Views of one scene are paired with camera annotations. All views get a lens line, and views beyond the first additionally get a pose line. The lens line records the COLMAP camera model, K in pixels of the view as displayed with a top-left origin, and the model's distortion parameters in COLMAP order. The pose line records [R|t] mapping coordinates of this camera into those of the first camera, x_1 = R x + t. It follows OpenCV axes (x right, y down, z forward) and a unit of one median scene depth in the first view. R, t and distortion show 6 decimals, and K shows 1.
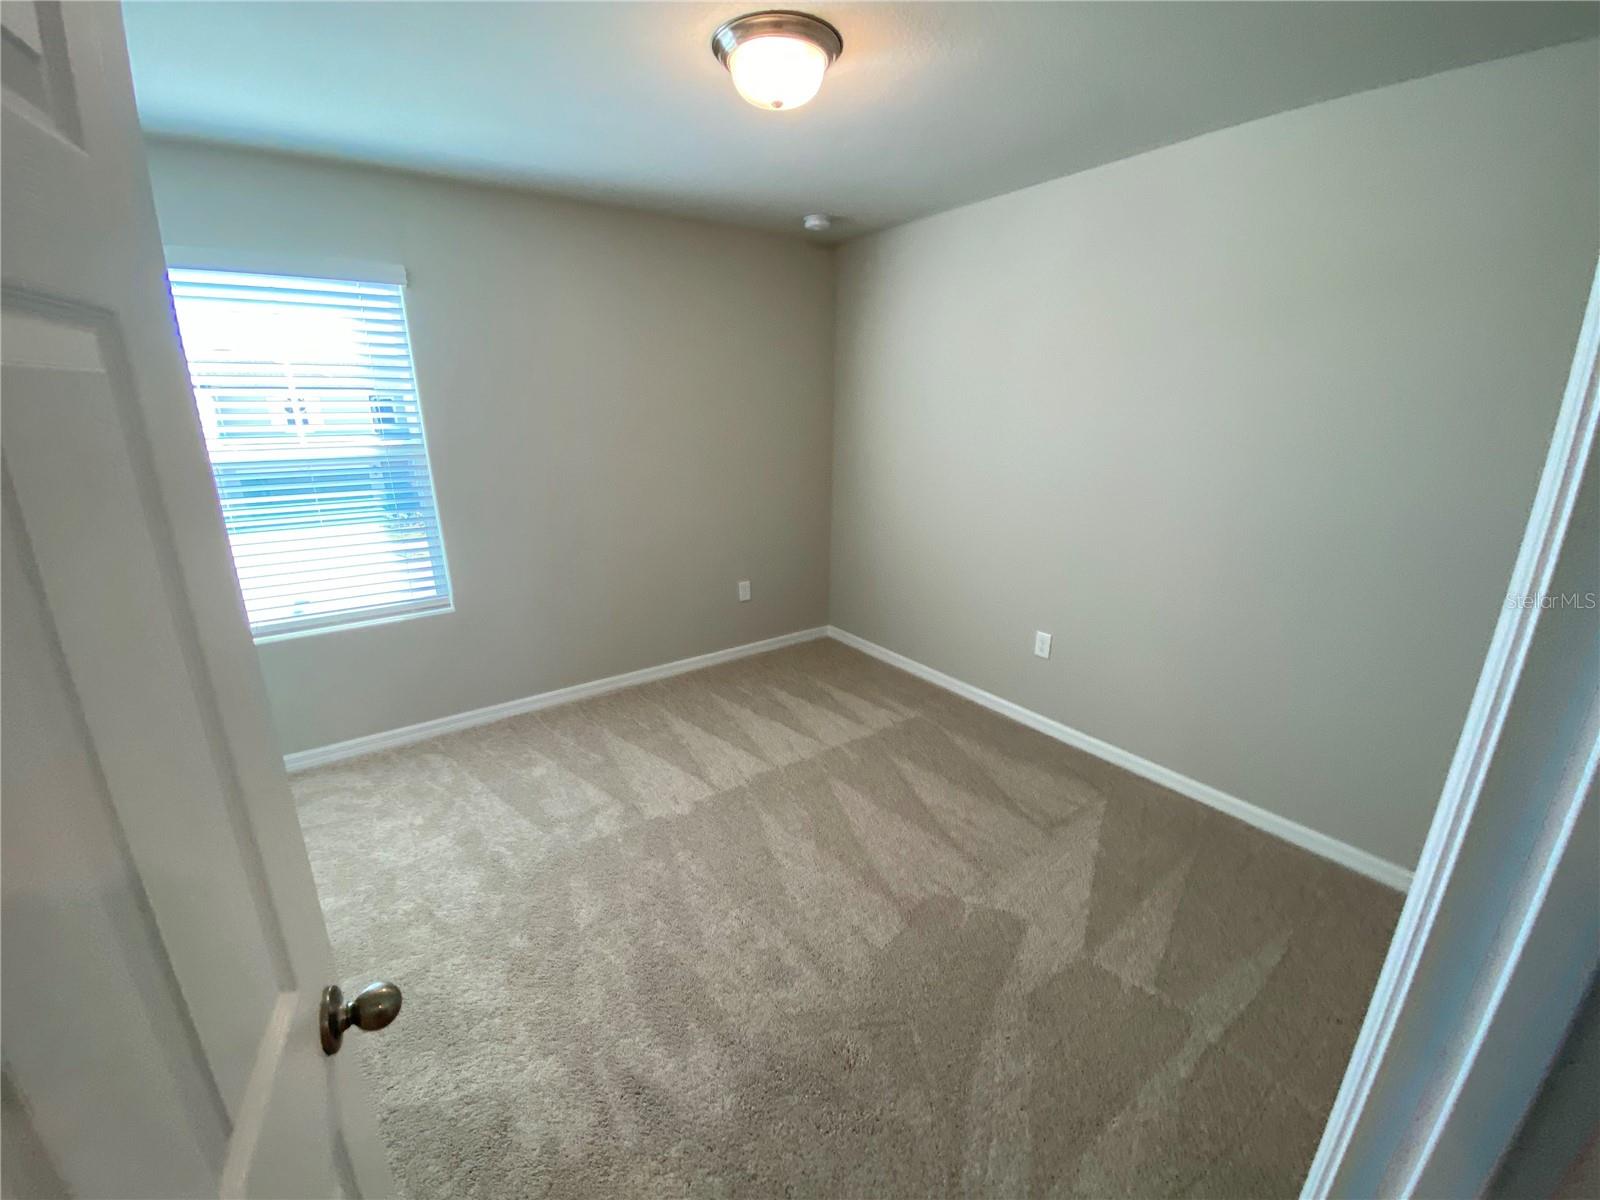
lens RADIAL K [[635.5, 0, 800.0], [0, 635.5, 600.0], [0, 0, 1]] dist [0.021407, -0.020991]
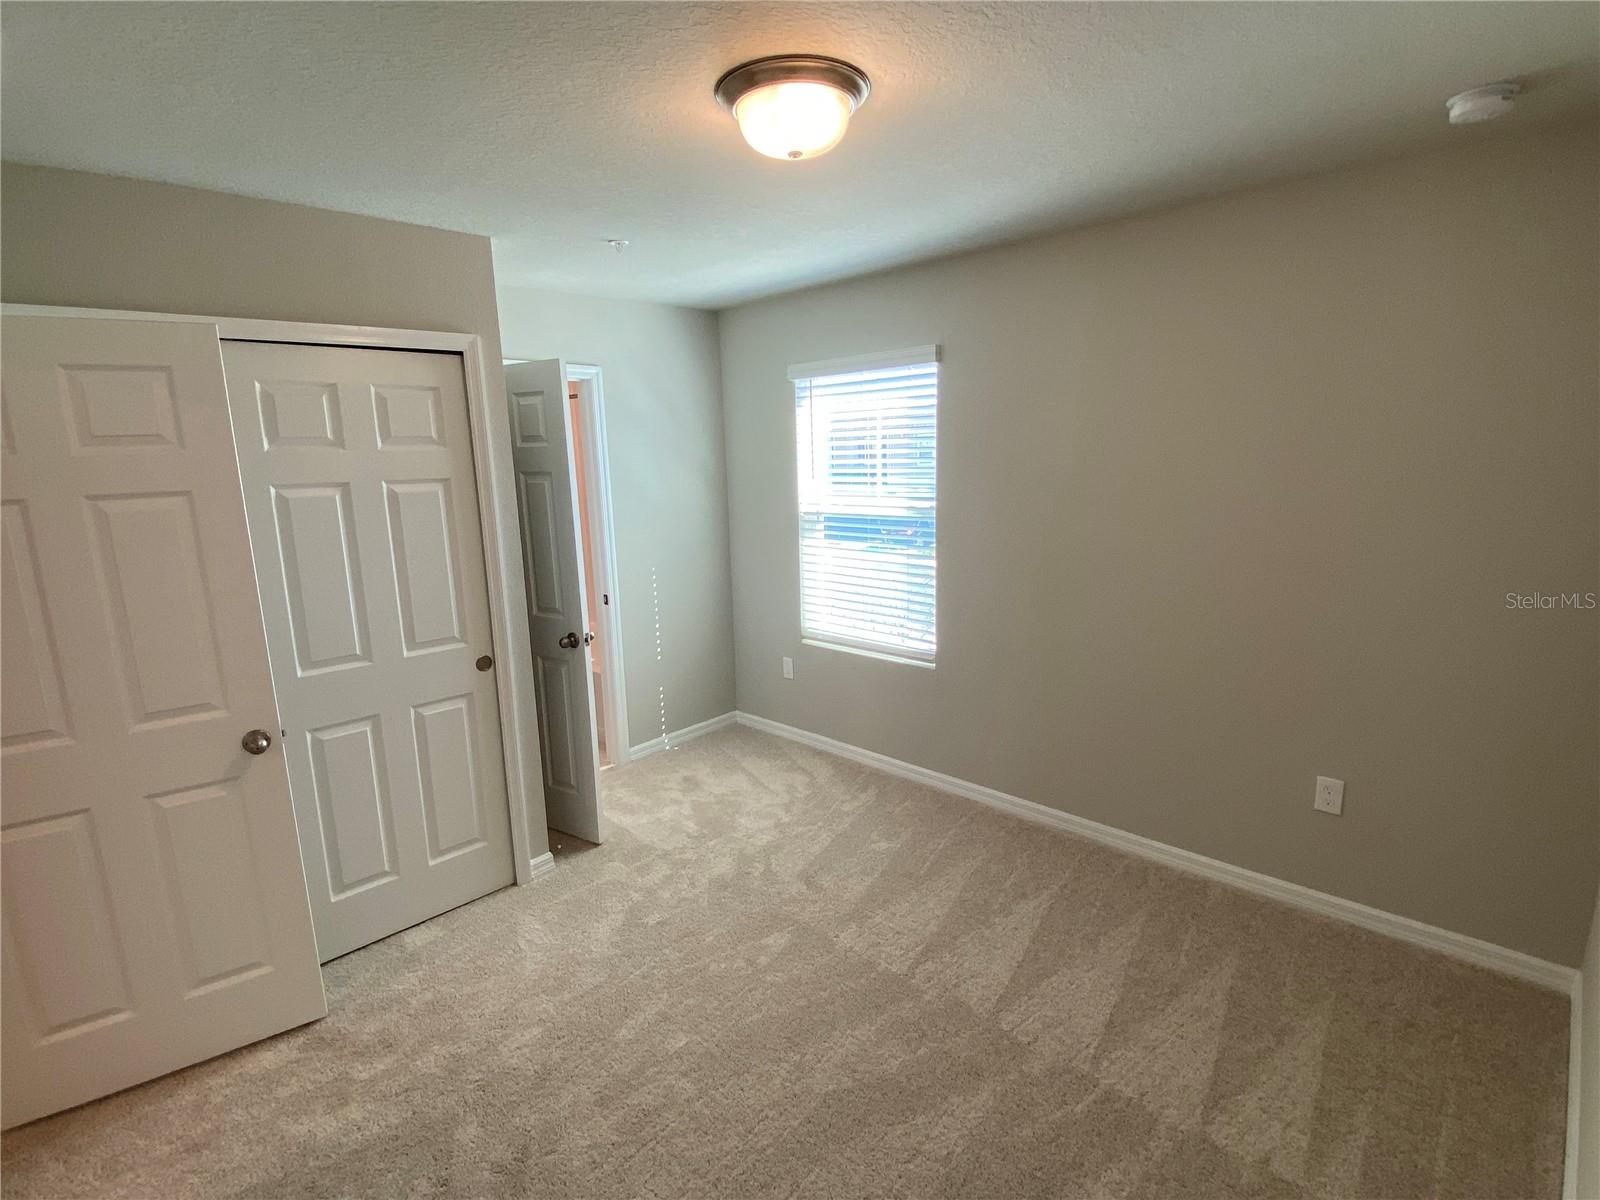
lens RADIAL K [[785.0, 0, 800.0], [0, 785.0, 600.0], [0, 0, 1]] dist [-0.031618, -0.000645]
pose [[0.156245, 0.178219, -0.971507, 0.603897], [-0.251935, 0.958244, 0.135268, -0.199499], [0.955048, 0.223622, 0.194620, 0.531500]]
